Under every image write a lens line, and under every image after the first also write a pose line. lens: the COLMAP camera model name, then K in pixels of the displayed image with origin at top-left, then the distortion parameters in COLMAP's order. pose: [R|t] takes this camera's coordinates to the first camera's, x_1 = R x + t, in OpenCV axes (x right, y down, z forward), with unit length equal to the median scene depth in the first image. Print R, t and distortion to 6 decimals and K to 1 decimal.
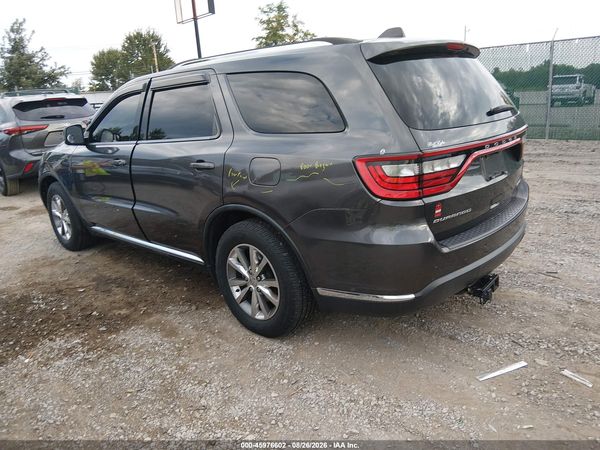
lens RADIAL K [[455.2, 0, 300.0], [0, 455.2, 225.0], [0, 0, 1]] dist [0.102081, -0.185415]
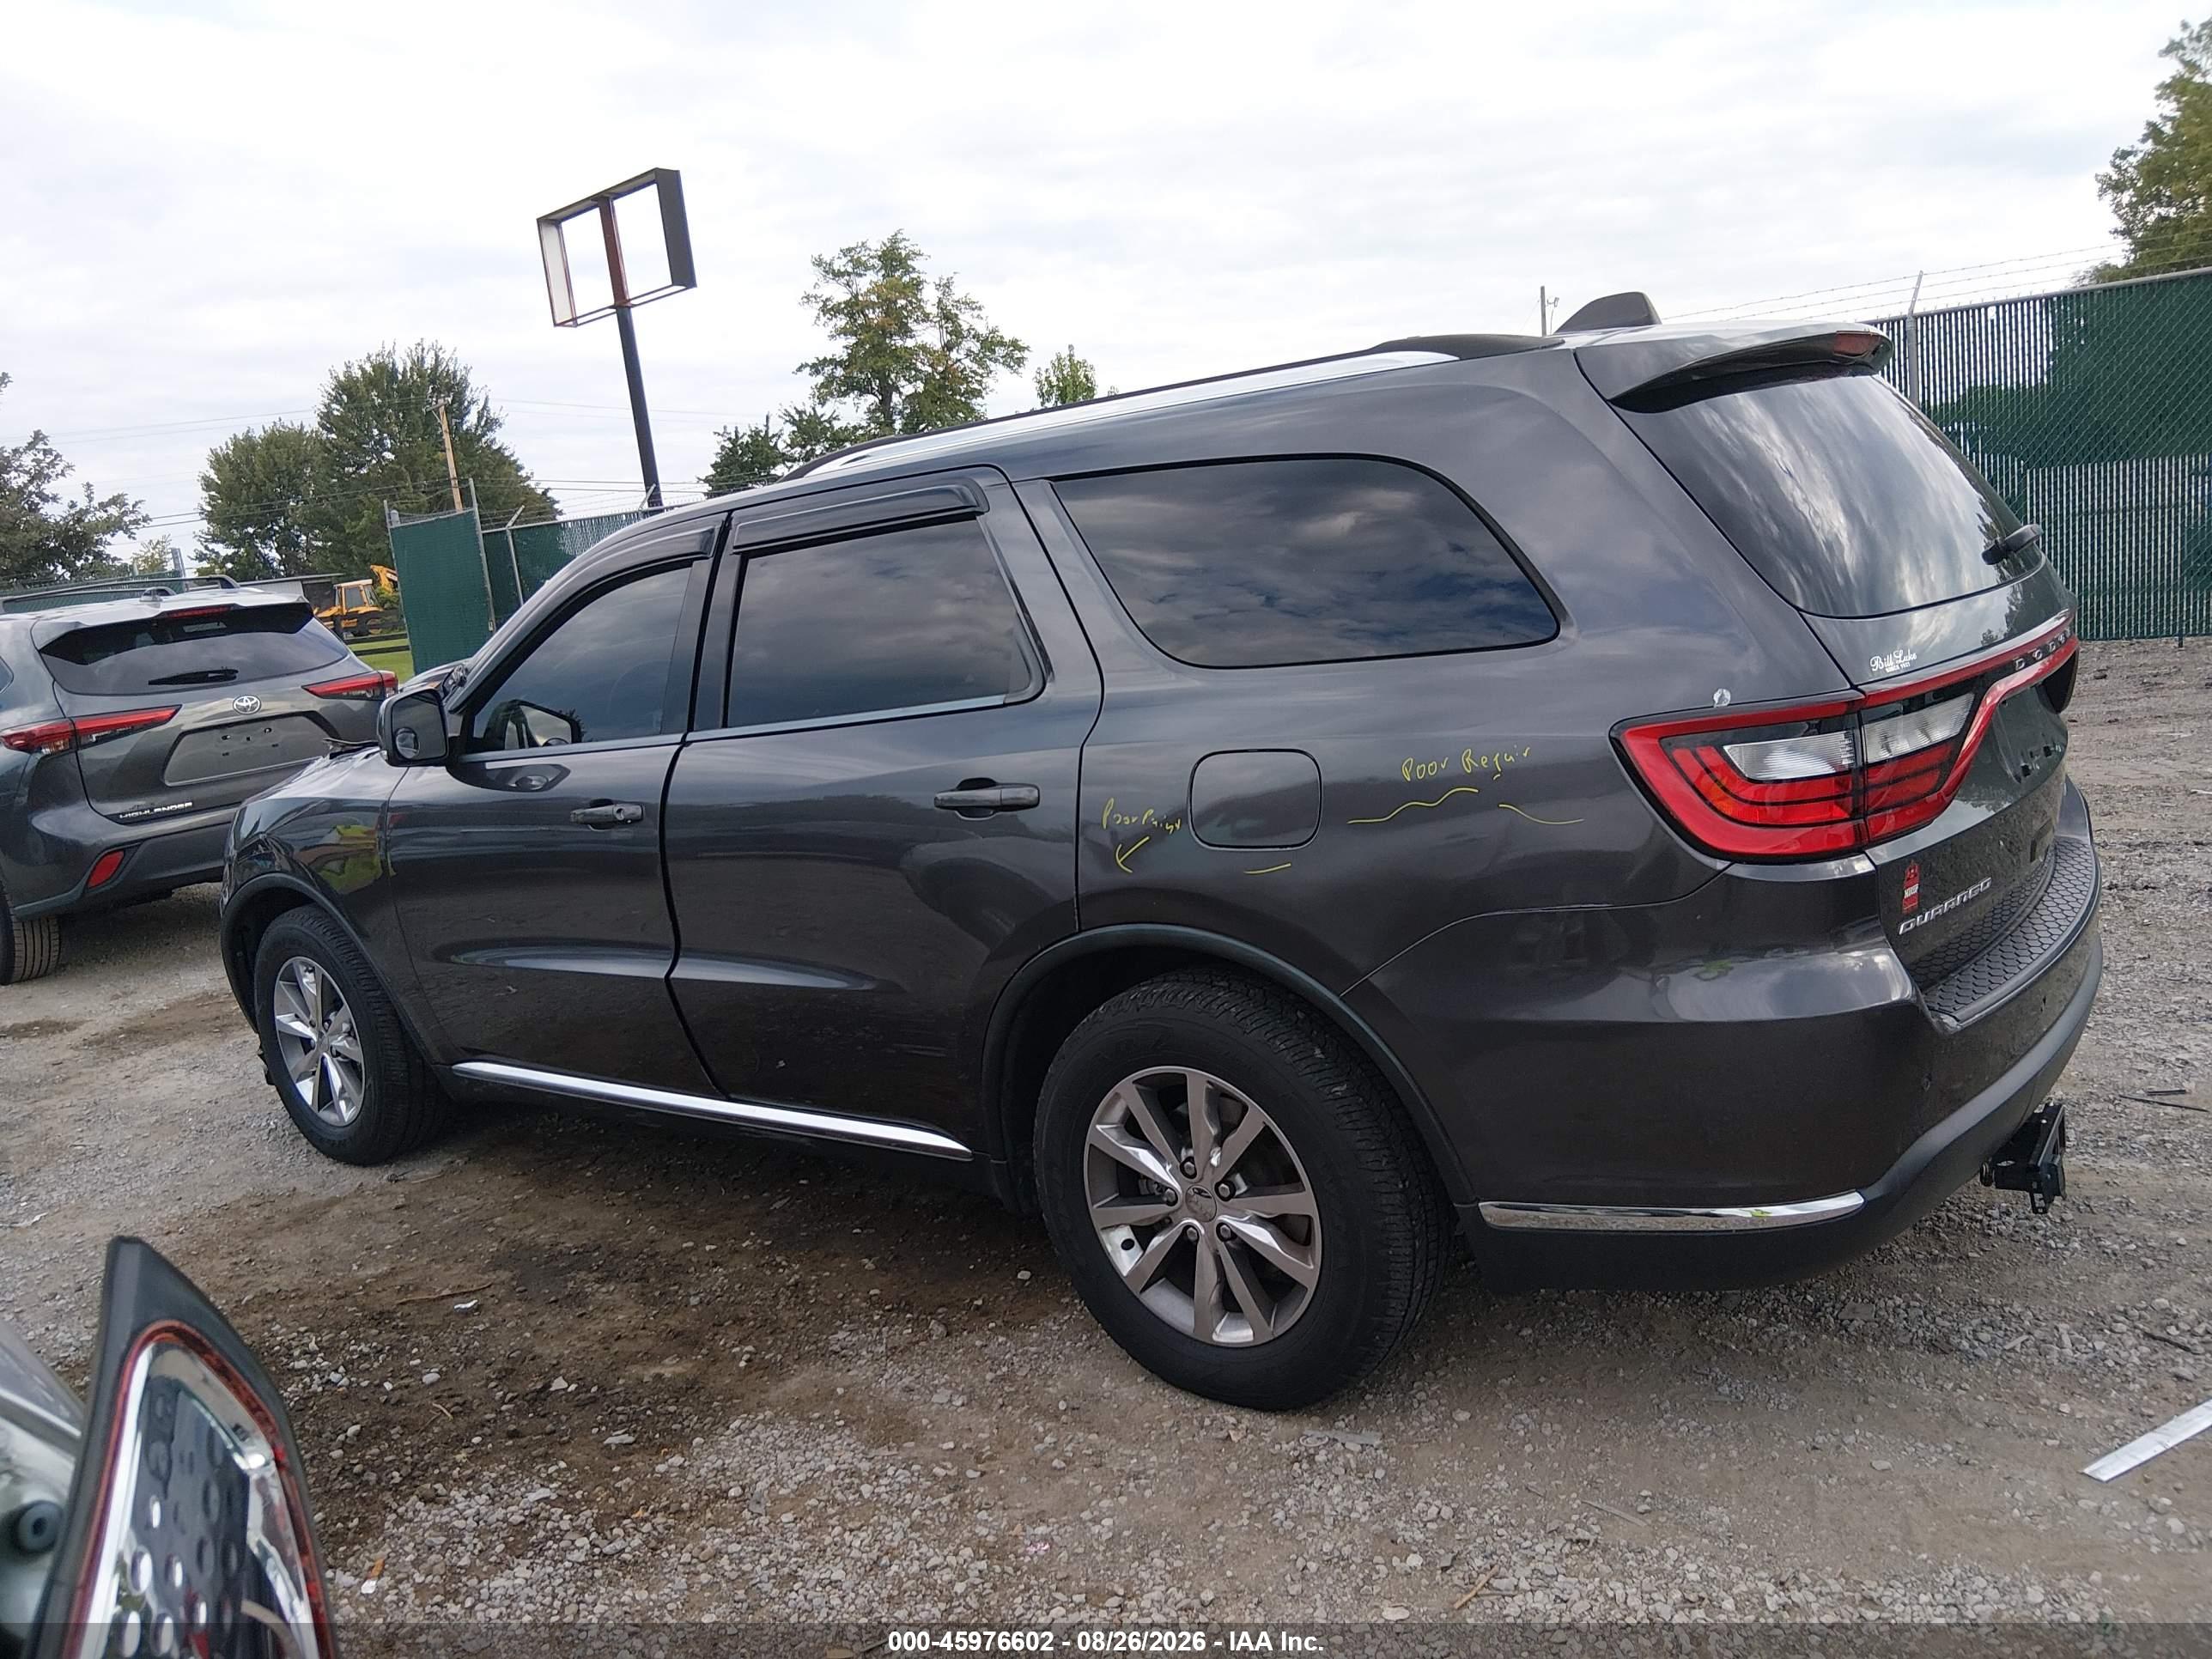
lens RADIAL K [[1678.1, 0, 1106.0], [0, 1678.1, 829.5], [0, 0, 1]] dist [0.102081, -0.185415]
pose [[0.995083, -0.068778, 0.071268, -0.187102], [0.076276, 0.991168, -0.108479, 0.005814], [-0.063177, 0.113382, 0.991541, -0.021840]]
